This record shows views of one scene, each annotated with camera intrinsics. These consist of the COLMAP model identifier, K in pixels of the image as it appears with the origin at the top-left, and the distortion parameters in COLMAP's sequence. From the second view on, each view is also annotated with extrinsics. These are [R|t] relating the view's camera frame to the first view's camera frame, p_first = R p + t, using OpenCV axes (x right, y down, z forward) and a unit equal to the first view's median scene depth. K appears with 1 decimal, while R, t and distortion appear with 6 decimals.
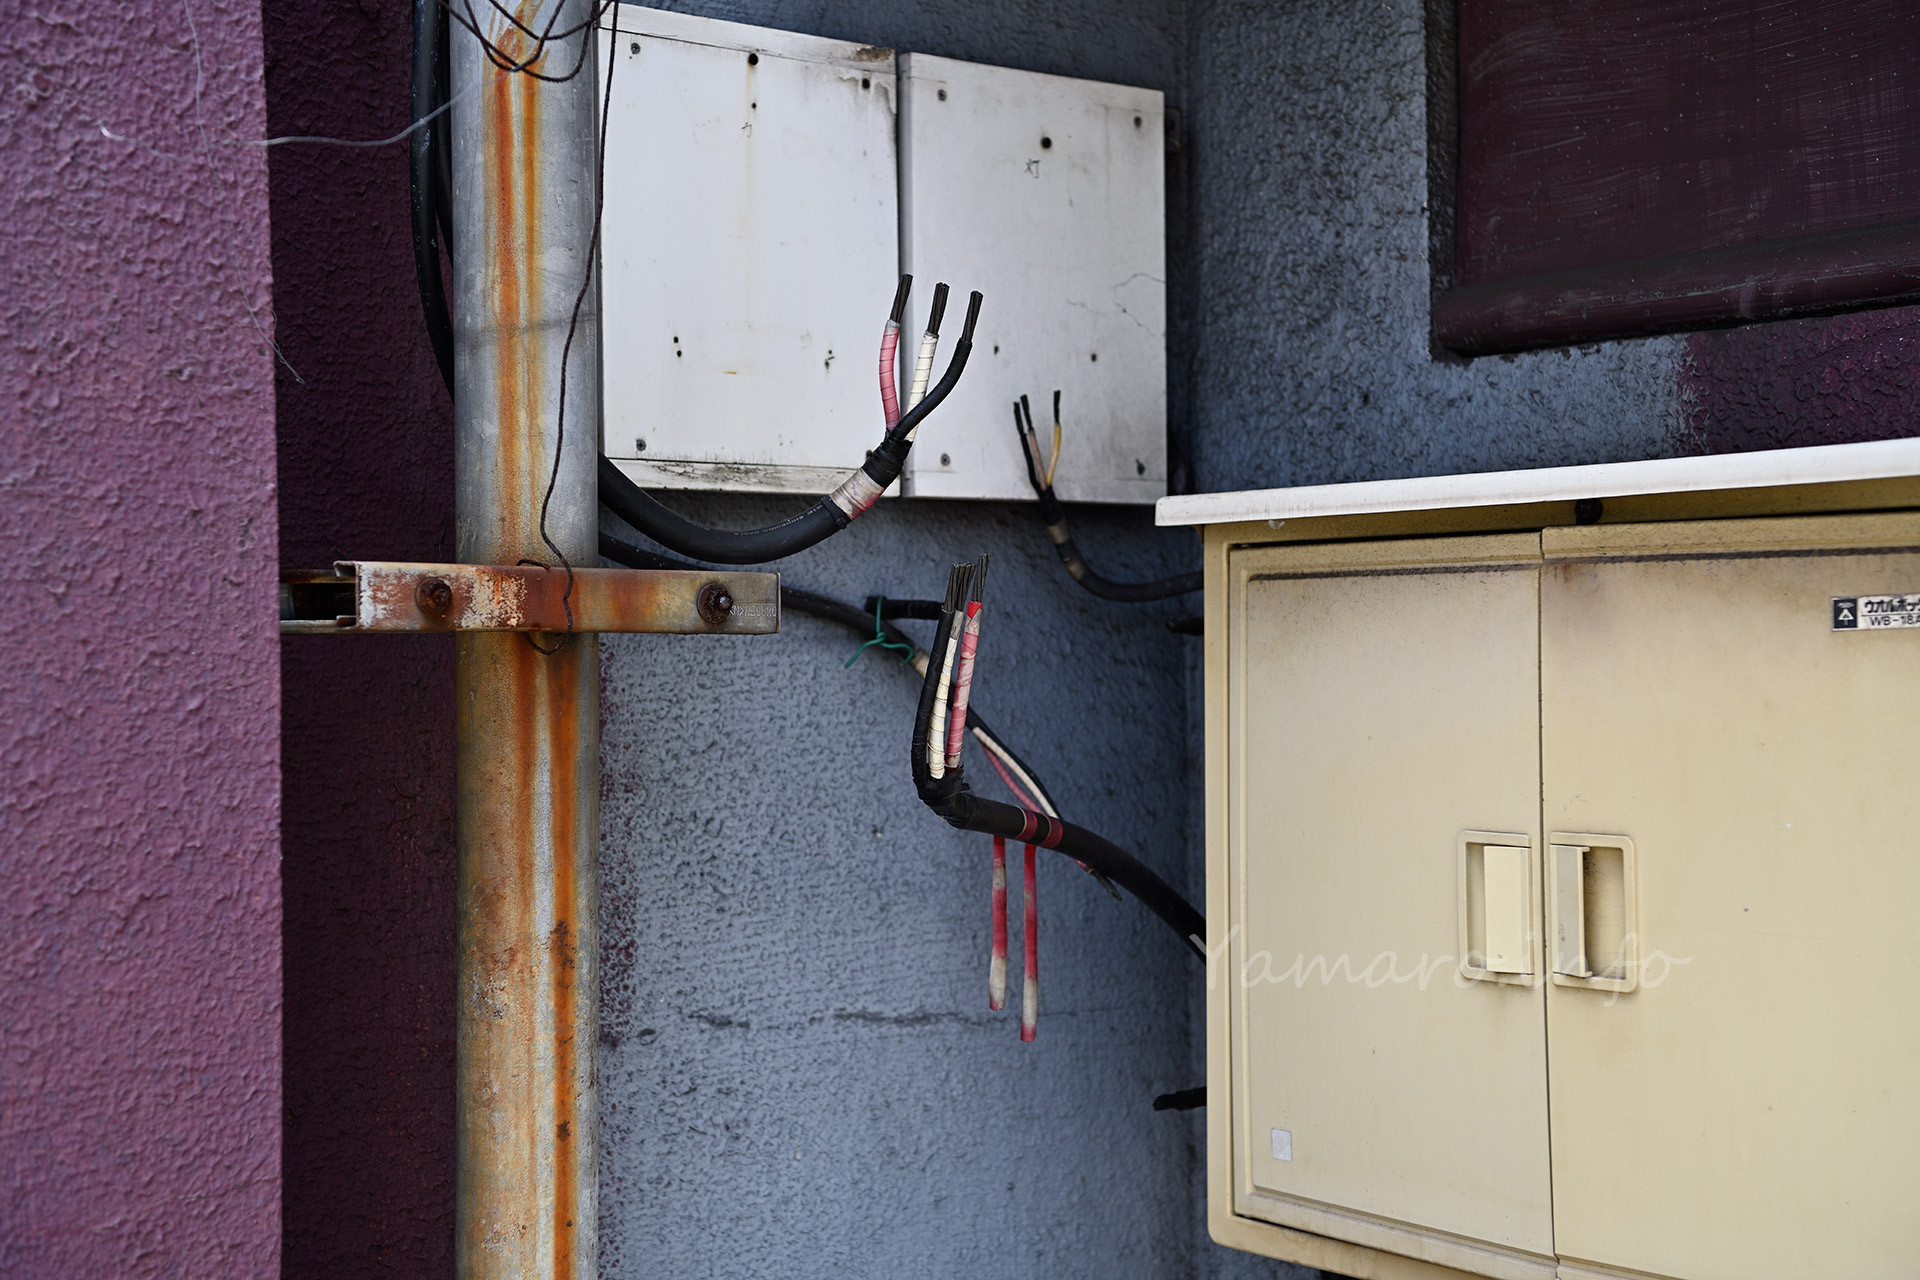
lens RADIAL K [[2926.9, 0, 960.0], [0, 2926.9, 640.0], [0, 0, 1]] dist [-0.021135, 0.060985]
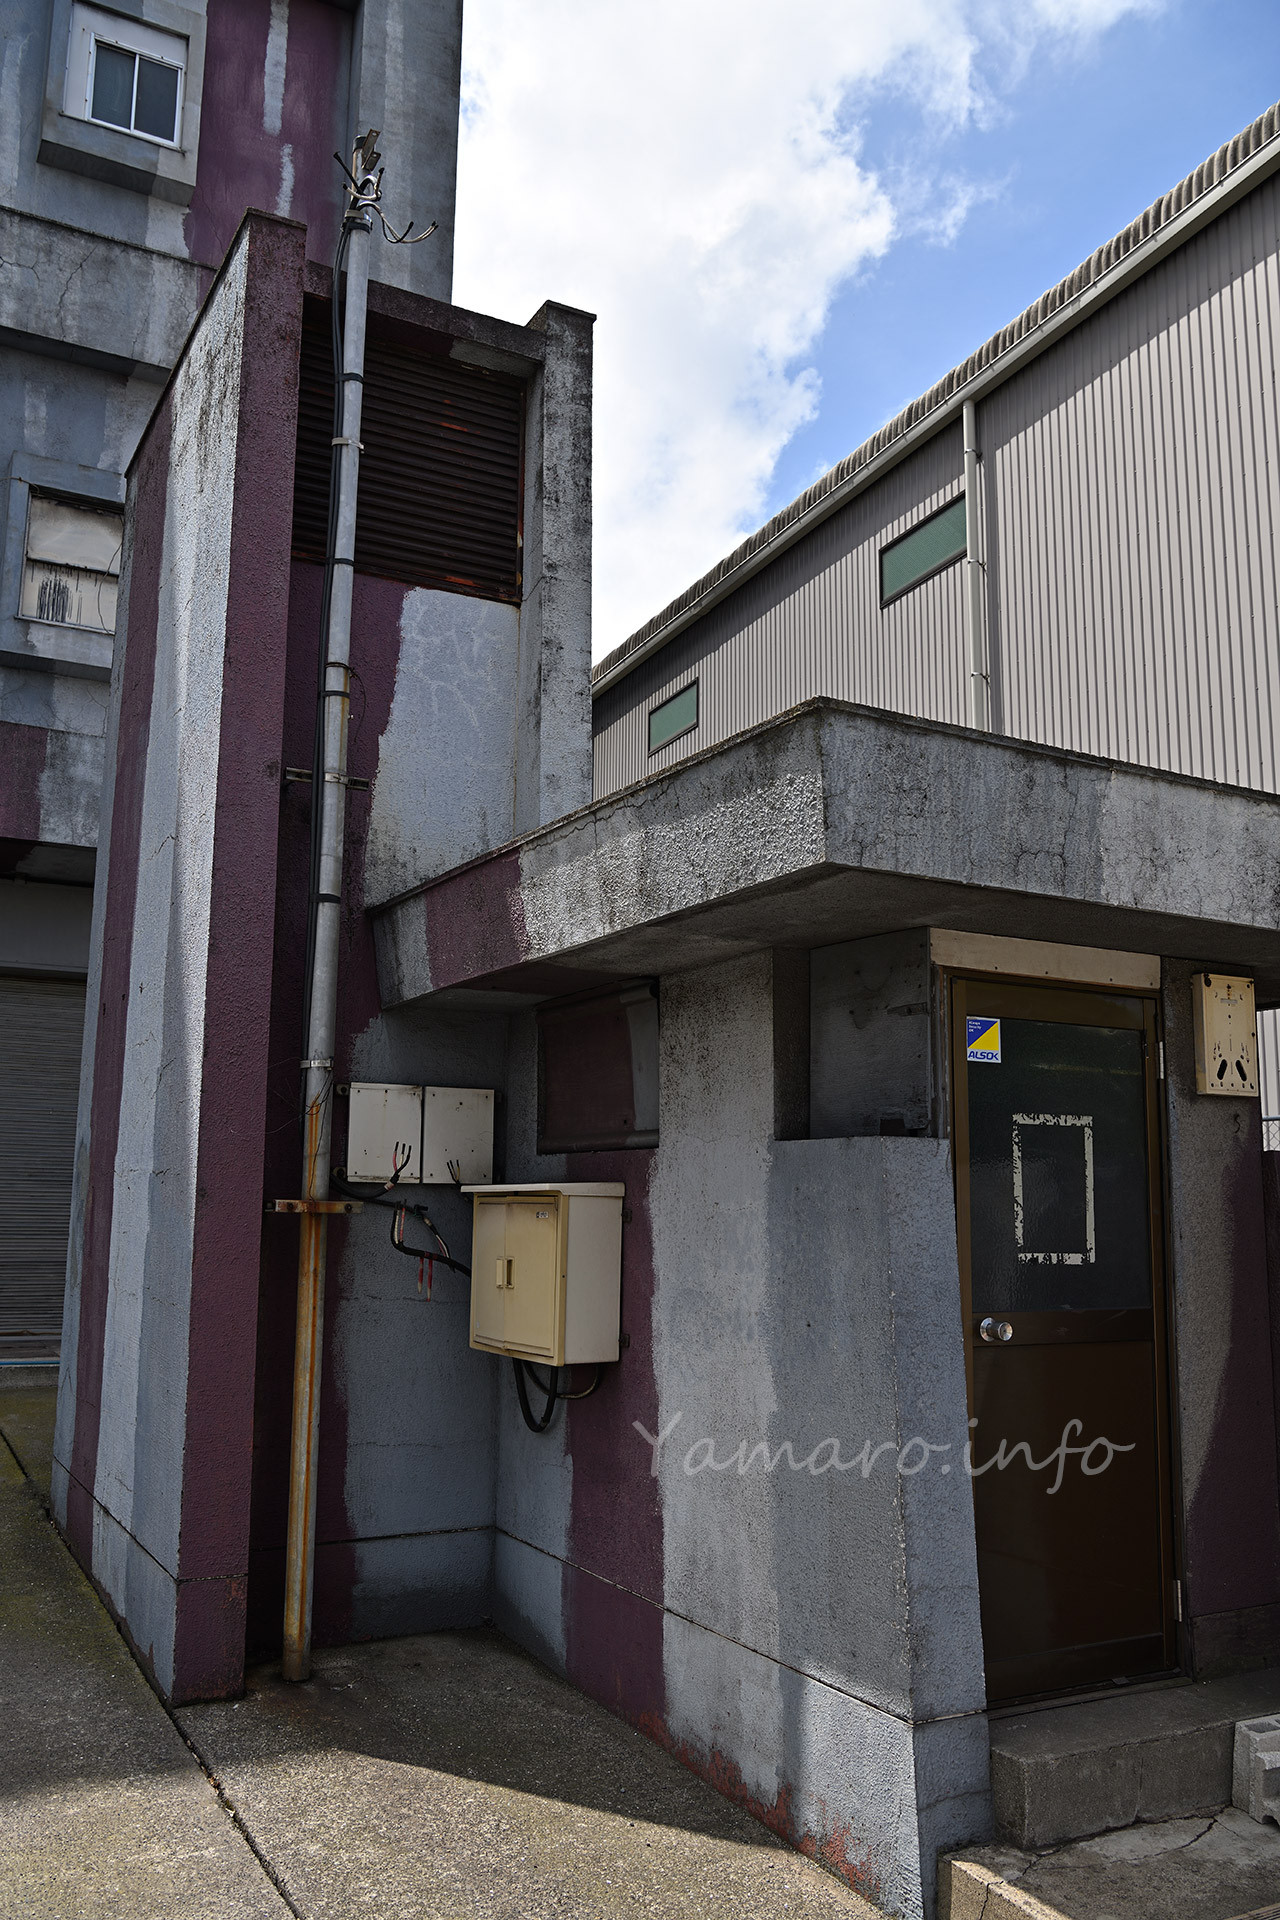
lens RADIAL K [[1533.3, 0, 640.0], [0, 1533.3, 960.0], [0, 0, 1]] dist [-0.015411, -0.003762]
pose [[0.987360, -0.003505, -0.158456, 0.764266], [-0.020849, 0.988195, -0.151775, -0.040214], [0.157117, 0.153160, 0.975631, -1.465775]]
